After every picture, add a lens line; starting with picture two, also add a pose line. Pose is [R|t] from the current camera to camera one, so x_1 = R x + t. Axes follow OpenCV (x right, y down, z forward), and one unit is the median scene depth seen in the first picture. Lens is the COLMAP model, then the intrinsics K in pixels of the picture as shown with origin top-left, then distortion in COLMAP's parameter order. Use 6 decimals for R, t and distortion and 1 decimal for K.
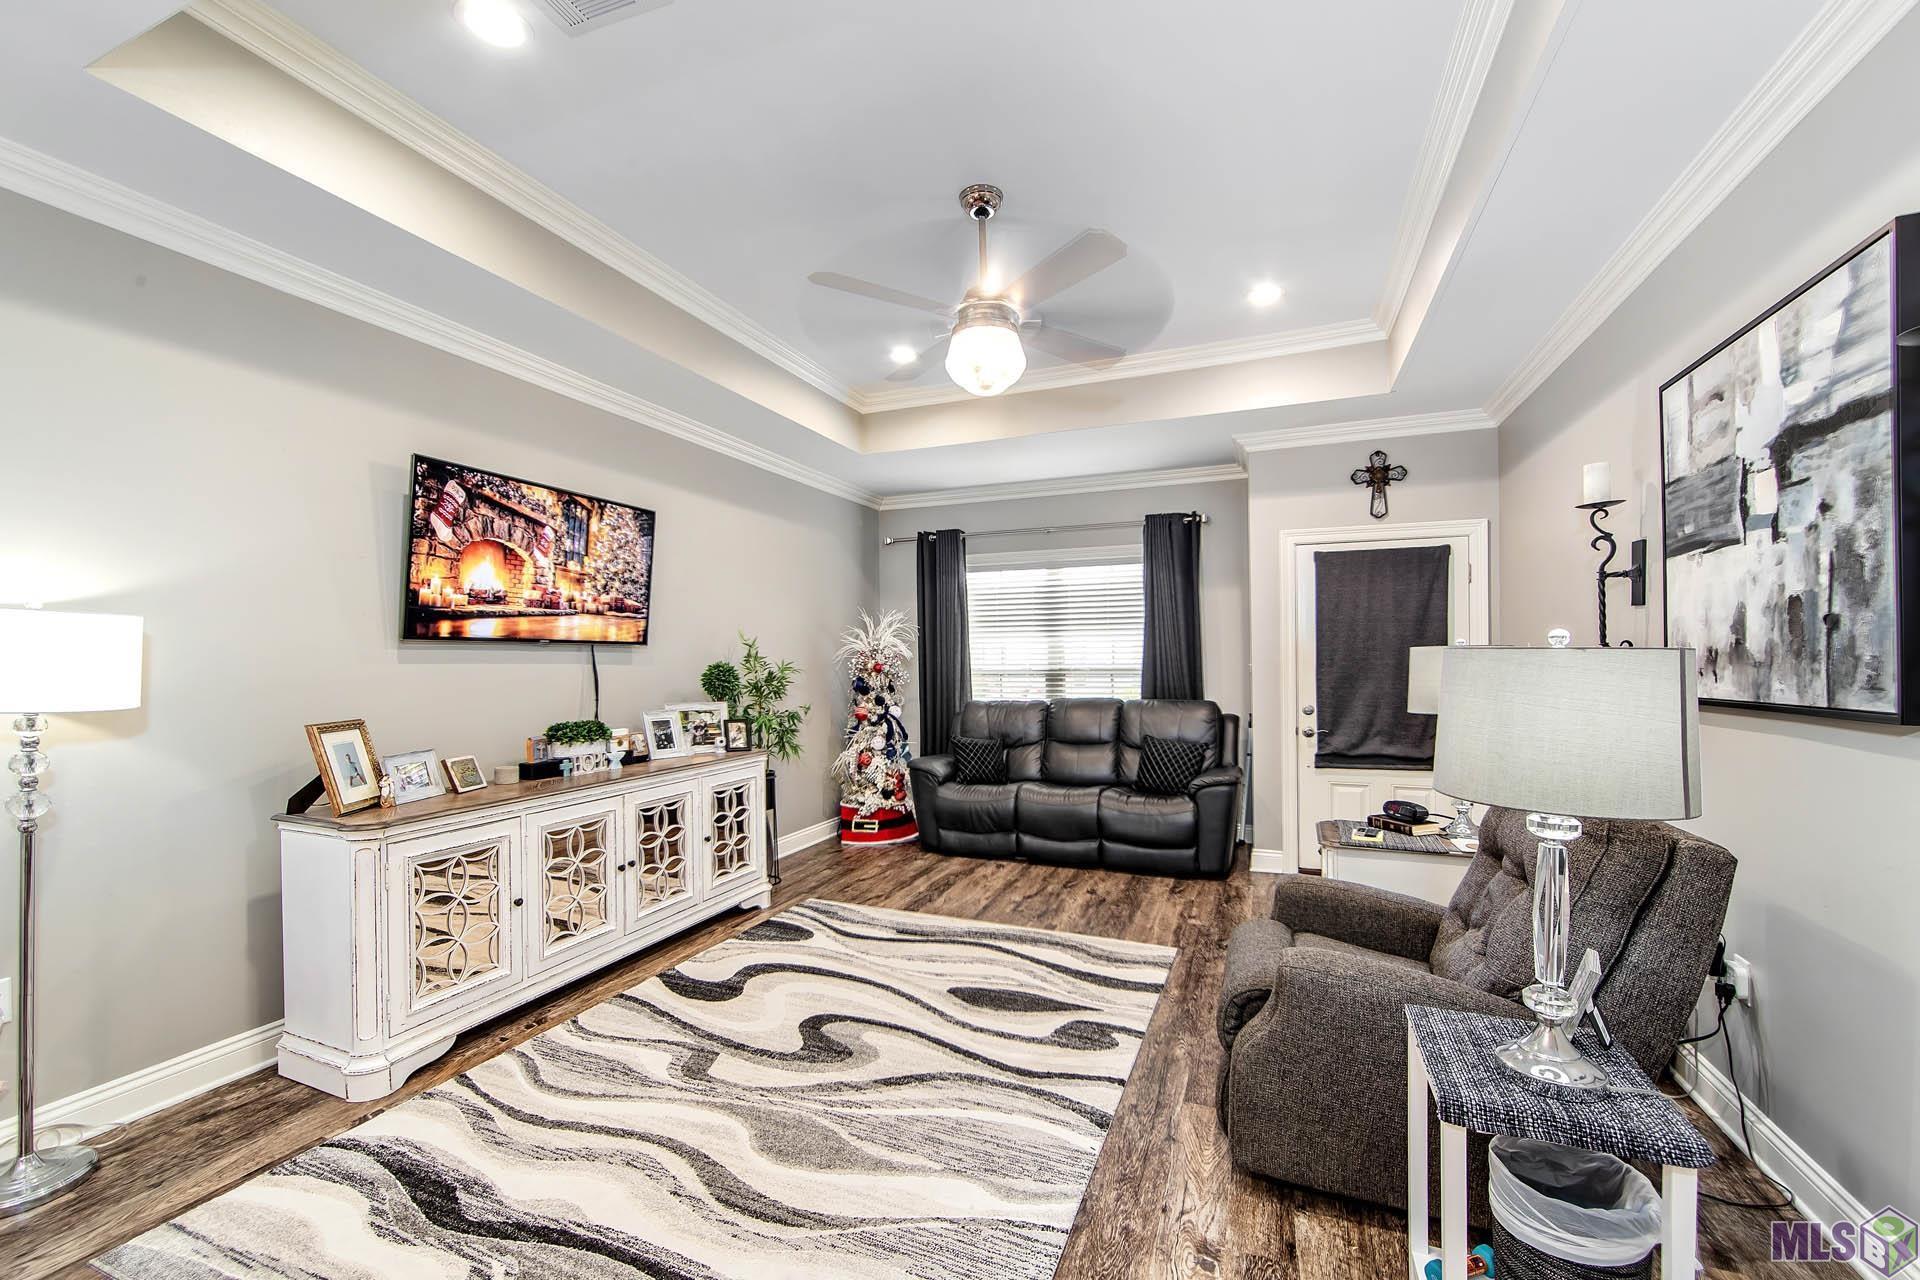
lens RADIAL K [[765.1, 0, 950.9], [0, 765.1, 664.4], [0, 0, 1]] dist [-0.009125, 0.000407]
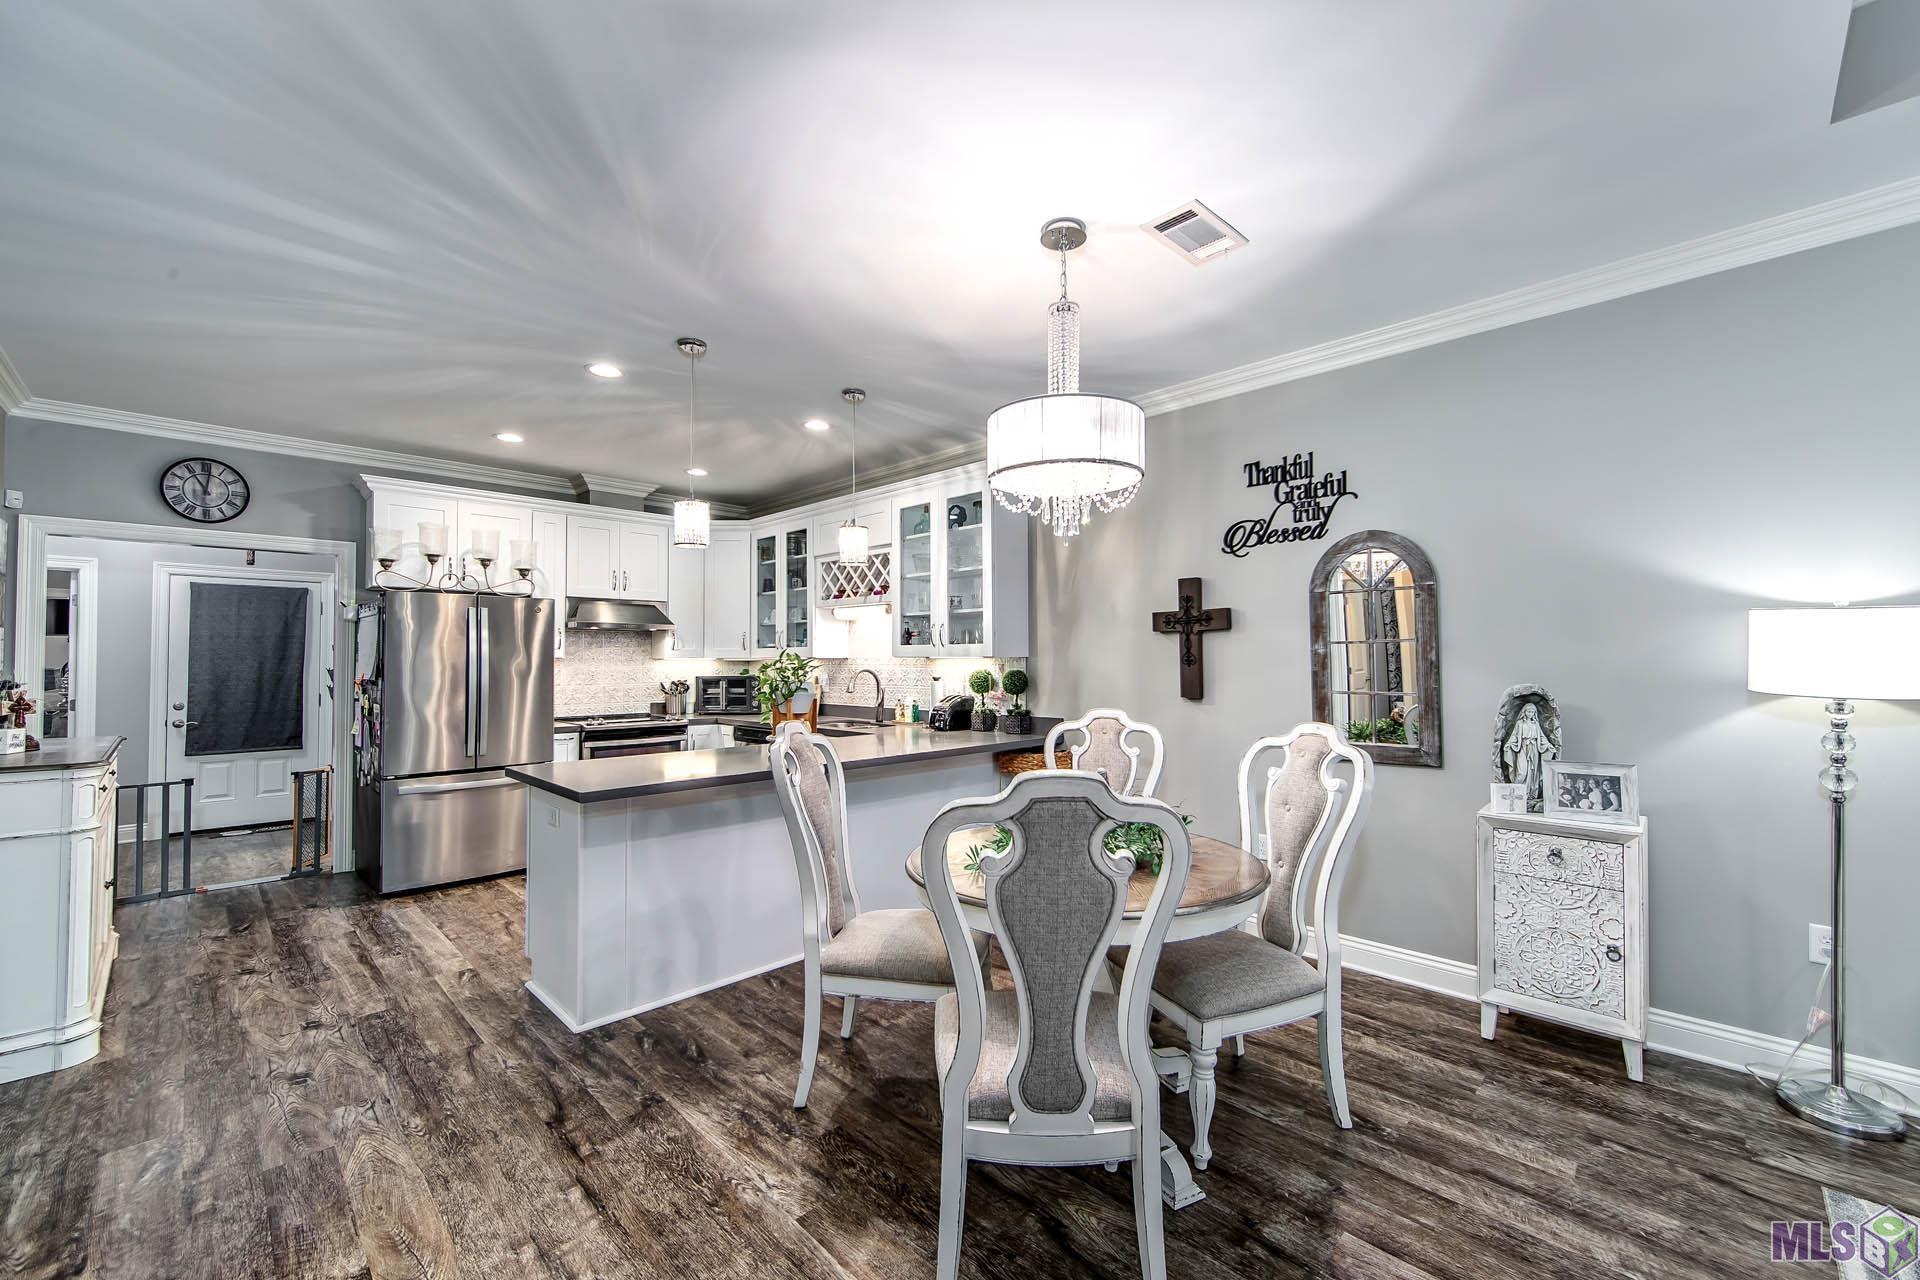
lens RADIAL K [[765.1, 0, 963.6], [0, 765.1, 652.0], [0, 0, 1]] dist [-0.009125, 0.000407]
pose [[-0.380226, 0.000828, -0.924893, 0.218249], [0.001808, 0.999998, 0.000152, -0.005342], [0.924892, -0.001614, -0.380227, 0.137214]]
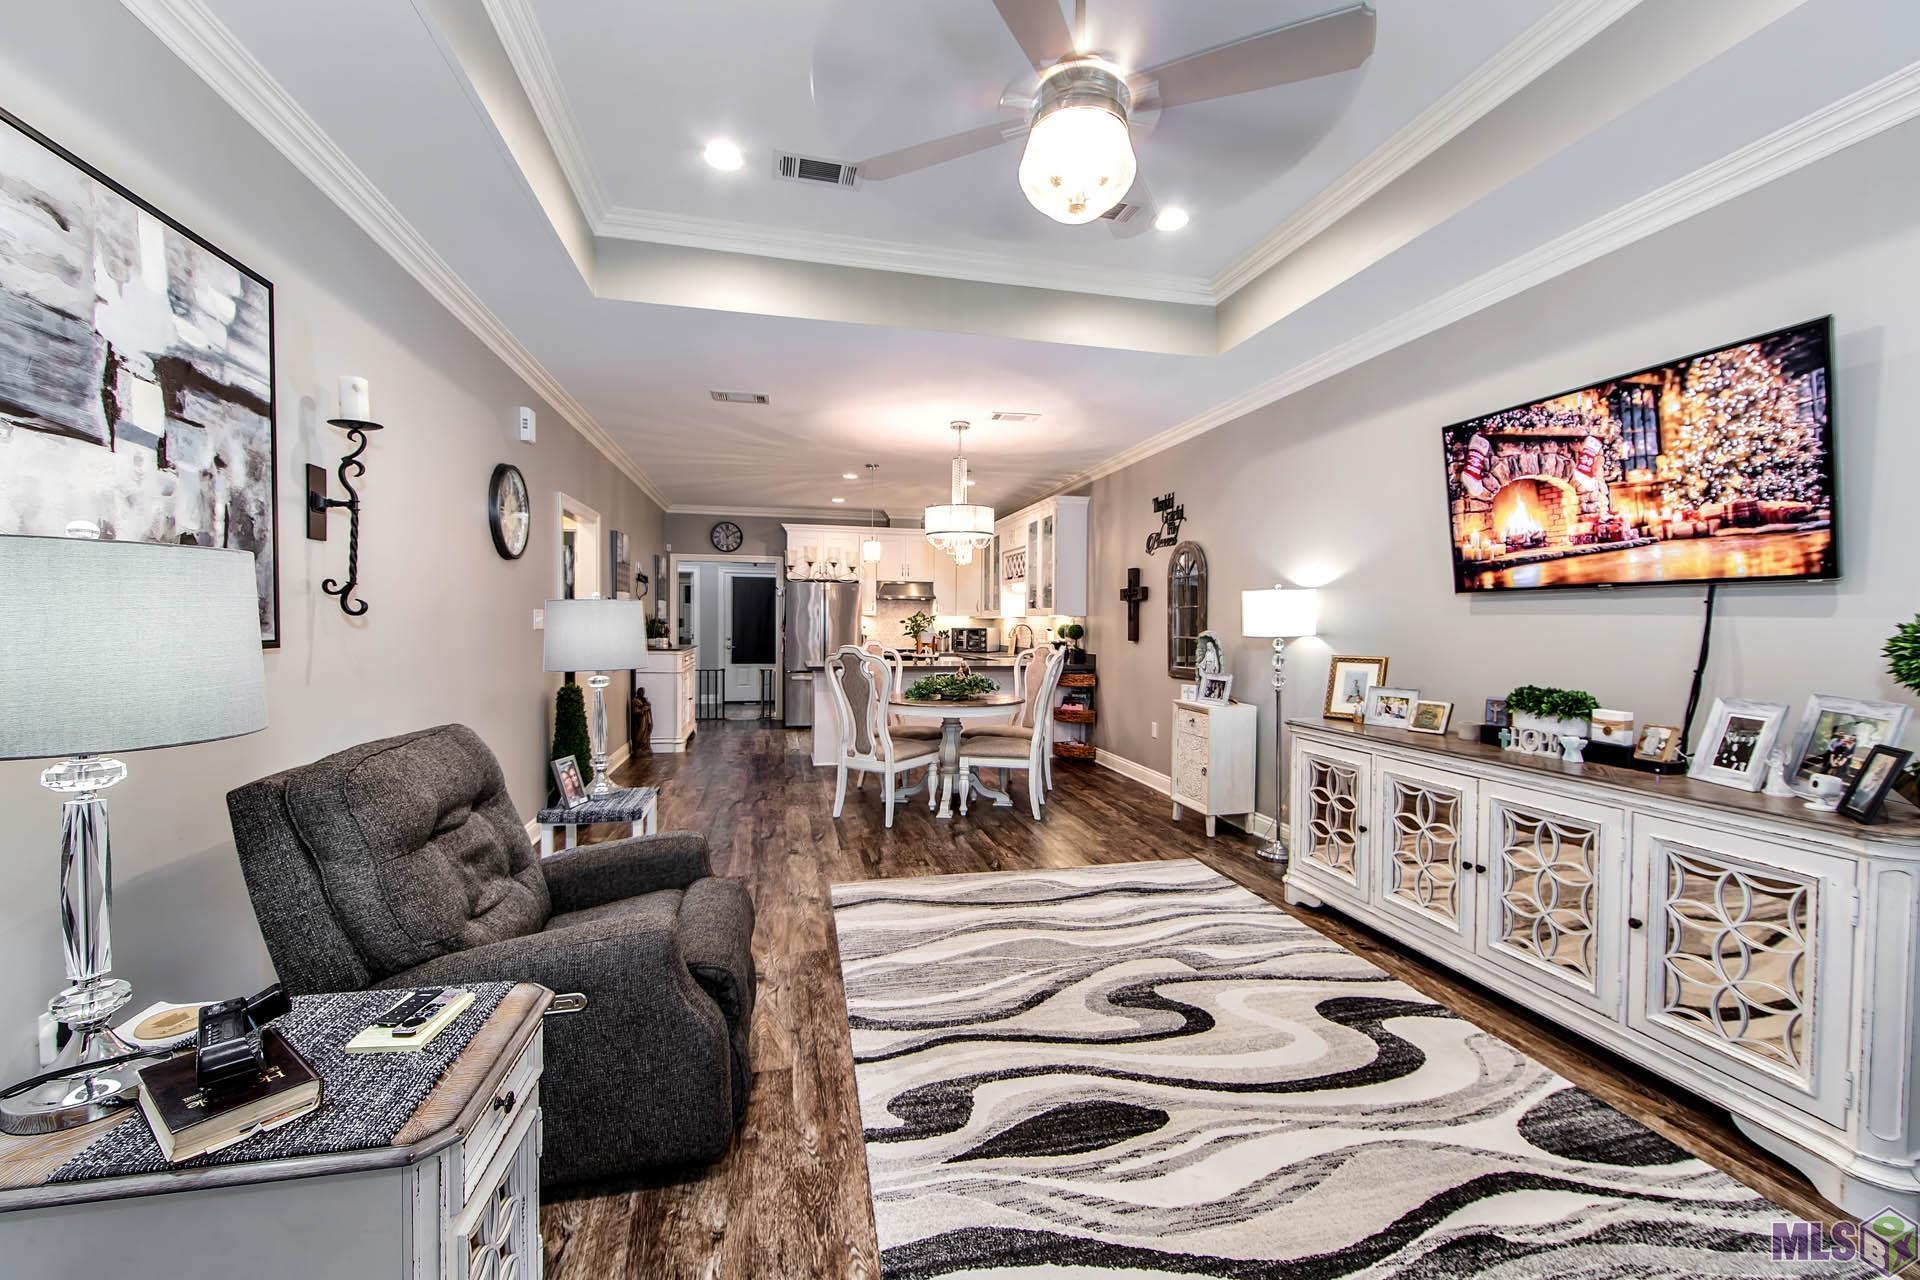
lens RADIAL K [[765.1, 0, 937.1], [0, 765.1, 675.3], [0, 0, 1]] dist [-0.009125, 0.000407]
pose [[-0.826621, 0.037621, -0.561500, 0.529774], [-0.007392, 0.996951, 0.077678, 0.006133], [0.562711, 0.068361, -0.823822, 1.460144]]
